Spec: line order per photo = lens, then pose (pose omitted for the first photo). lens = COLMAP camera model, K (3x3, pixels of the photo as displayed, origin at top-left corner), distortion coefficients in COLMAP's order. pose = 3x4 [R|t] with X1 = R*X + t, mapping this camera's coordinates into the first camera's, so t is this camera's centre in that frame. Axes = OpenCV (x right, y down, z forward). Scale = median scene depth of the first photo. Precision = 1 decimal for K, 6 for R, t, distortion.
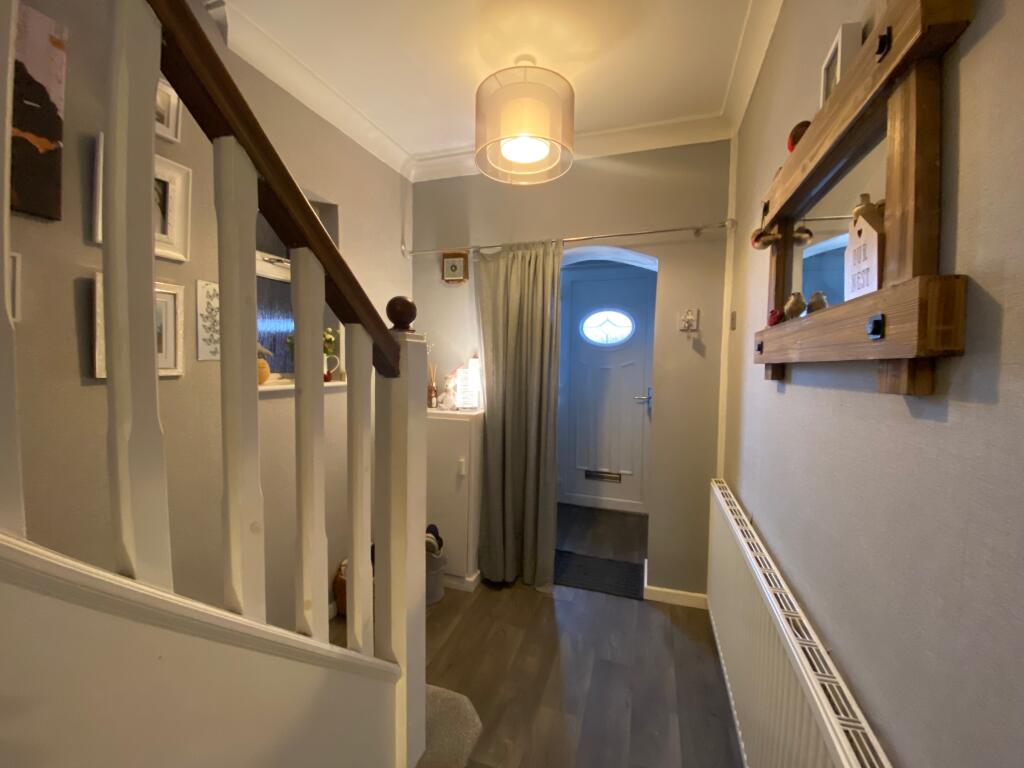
lens RADIAL K [[410.6, 0, 508.9], [0, 410.6, 380.6], [0, 0, 1]] dist [0.038092, -0.031168]
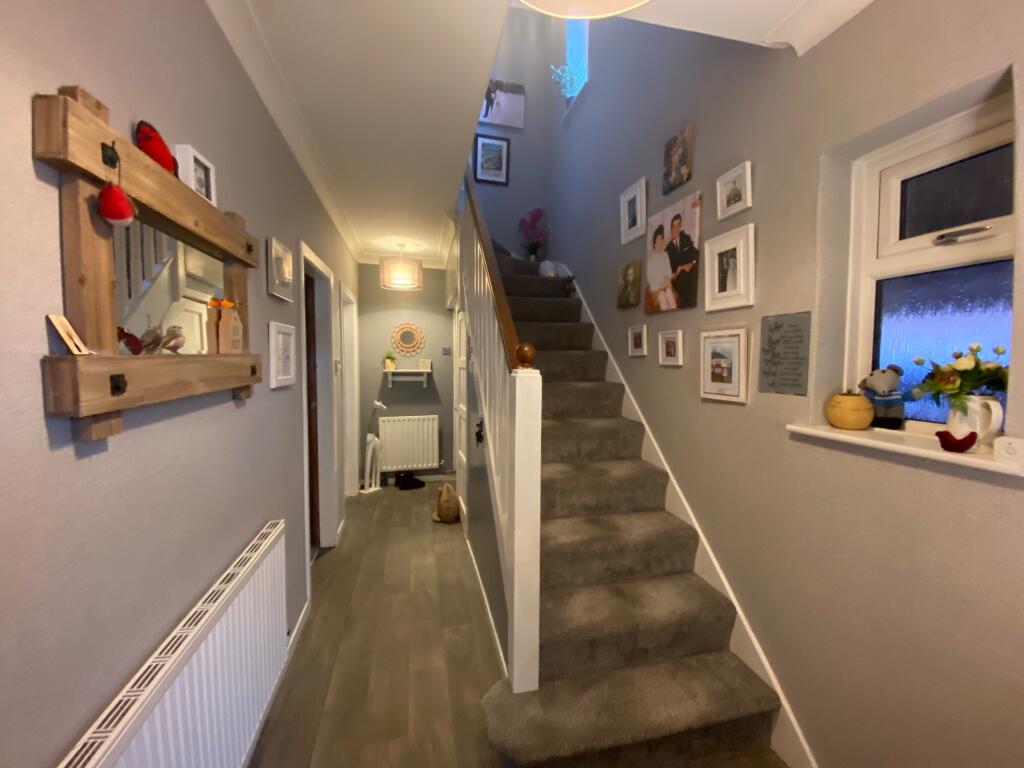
lens RADIAL K [[410.6, 0, 508.9], [0, 410.6, 380.6], [0, 0, 1]] dist [0.038092, -0.031168]
pose [[-0.844655, 0.007712, -0.535255, 0.405436], [-0.040934, 0.996038, 0.078947, -0.143963], [0.533743, 0.088593, -0.840993, 1.646962]]
